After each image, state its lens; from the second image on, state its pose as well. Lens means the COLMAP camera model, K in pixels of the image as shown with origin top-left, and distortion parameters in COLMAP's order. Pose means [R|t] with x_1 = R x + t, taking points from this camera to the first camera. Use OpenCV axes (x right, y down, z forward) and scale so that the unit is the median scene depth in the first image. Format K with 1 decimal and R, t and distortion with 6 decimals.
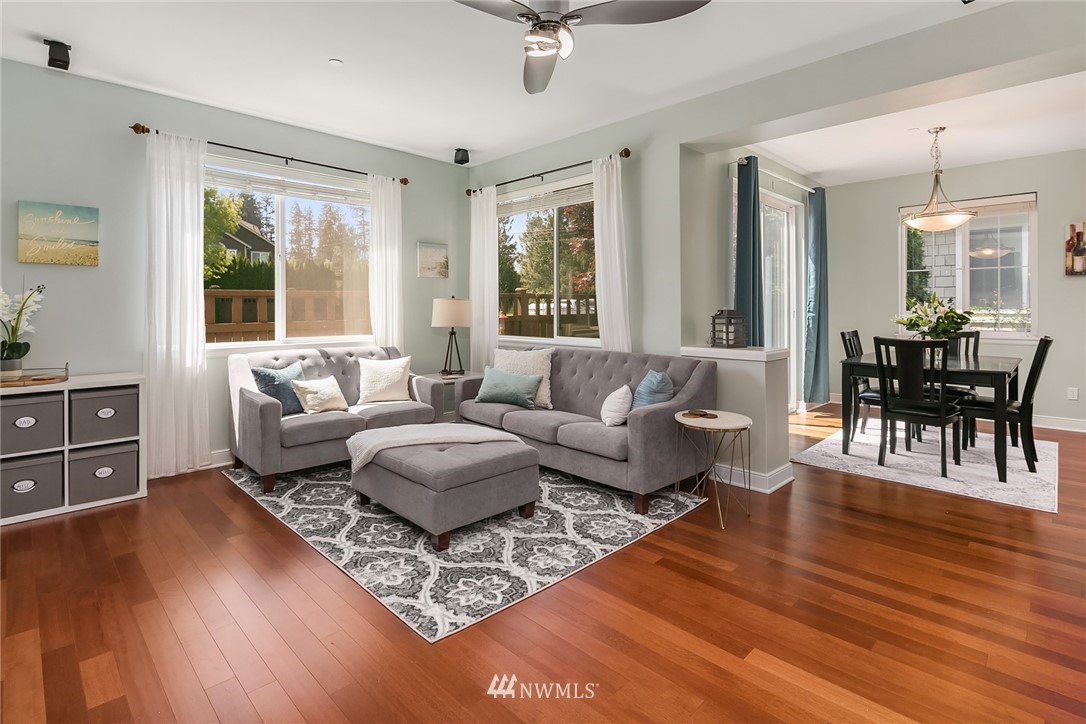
lens RADIAL K [[522.9, 0, 544.6], [0, 522.9, 311.4], [0, 0, 1]] dist [0.001595, -0.002141]
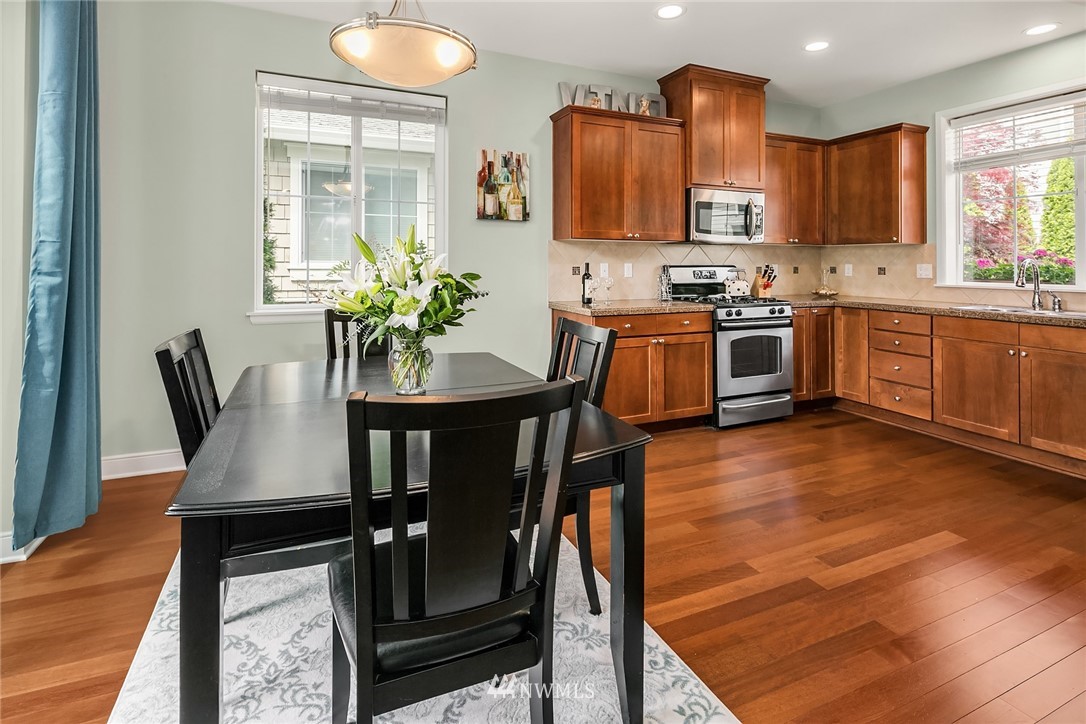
lens RADIAL K [[522.9, 0, 543.4], [0, 522.9, 255.5], [0, 0, 1]] dist [0.001595, -0.002141]
pose [[0.355878, 0.015126, 0.934410, 0.355572], [-0.002693, 0.999881, -0.015160, -0.007416], [-0.934528, 0.002879, 0.355877, 0.665102]]
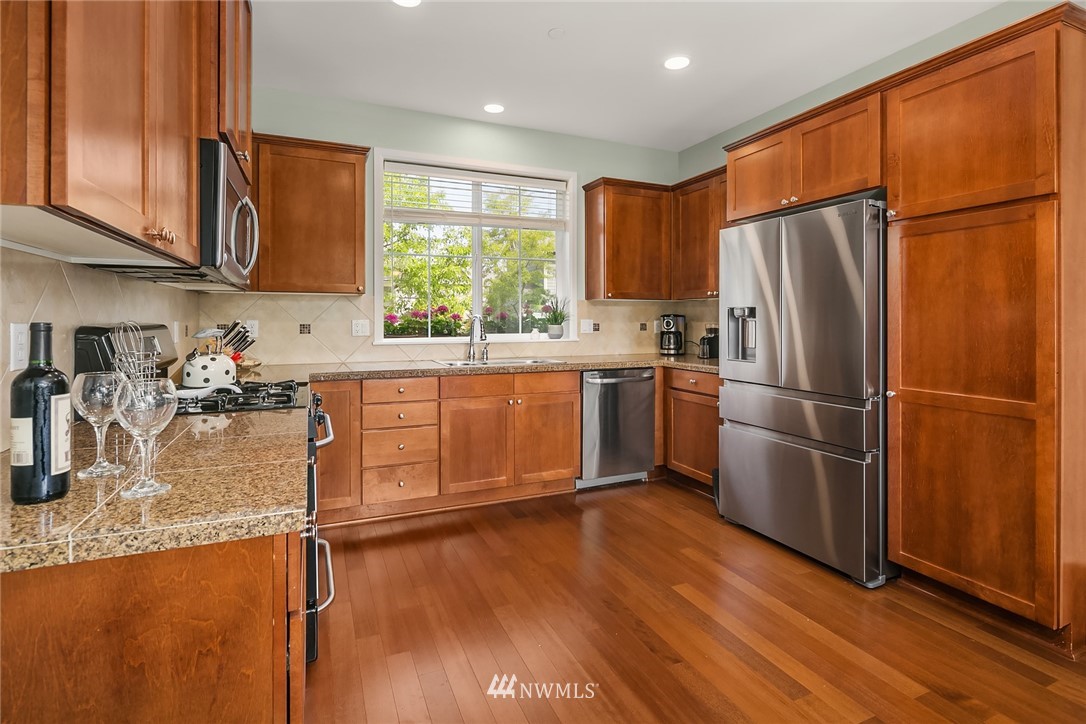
lens RADIAL K [[522.9, 0, 545.7], [0, 522.9, 315.7], [0, 0, 1]] dist [0.001595, -0.002141]
pose [[-0.932936, 0.004932, 0.360009, 0.873516], [0.003107, 0.999979, -0.005647, -0.008607], [-0.360029, -0.004150, -0.932932, 0.978498]]
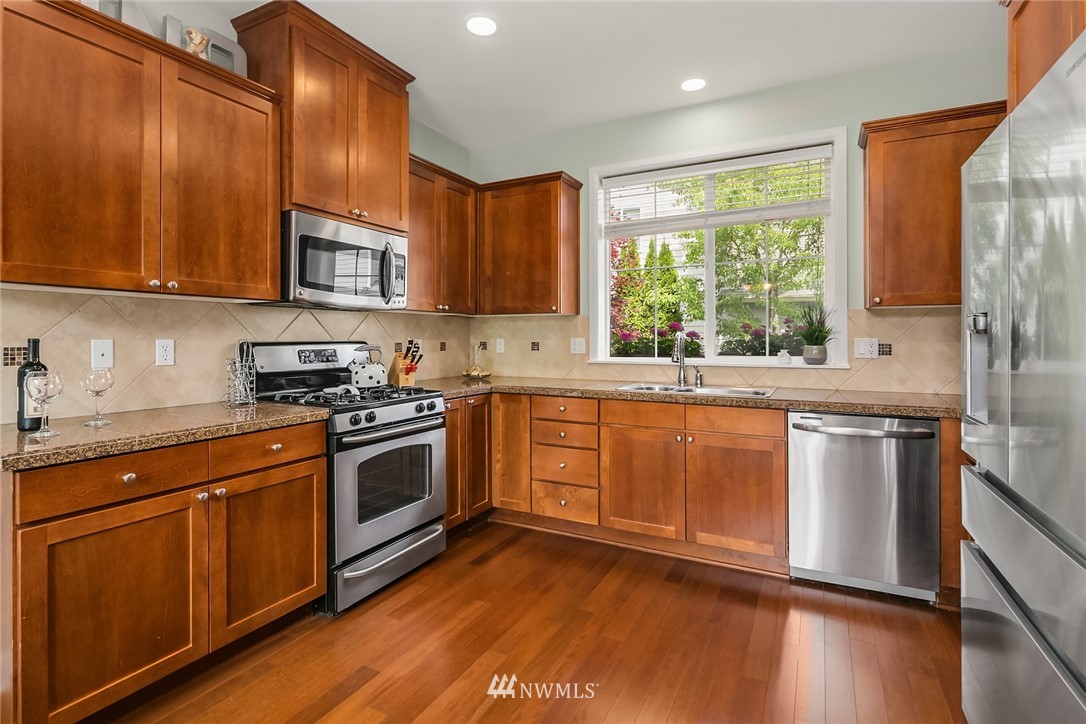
lens RADIAL K [[522.9, 0, 545.5], [0, 522.9, 334.6], [0, 0, 1]] dist [0.001595, -0.002141]
pose [[-0.309777, 0.008507, 0.950771, 0.671896], [0.003522, 0.999963, -0.007799, -0.007140], [-0.950803, 0.000933, -0.309795, 0.666597]]
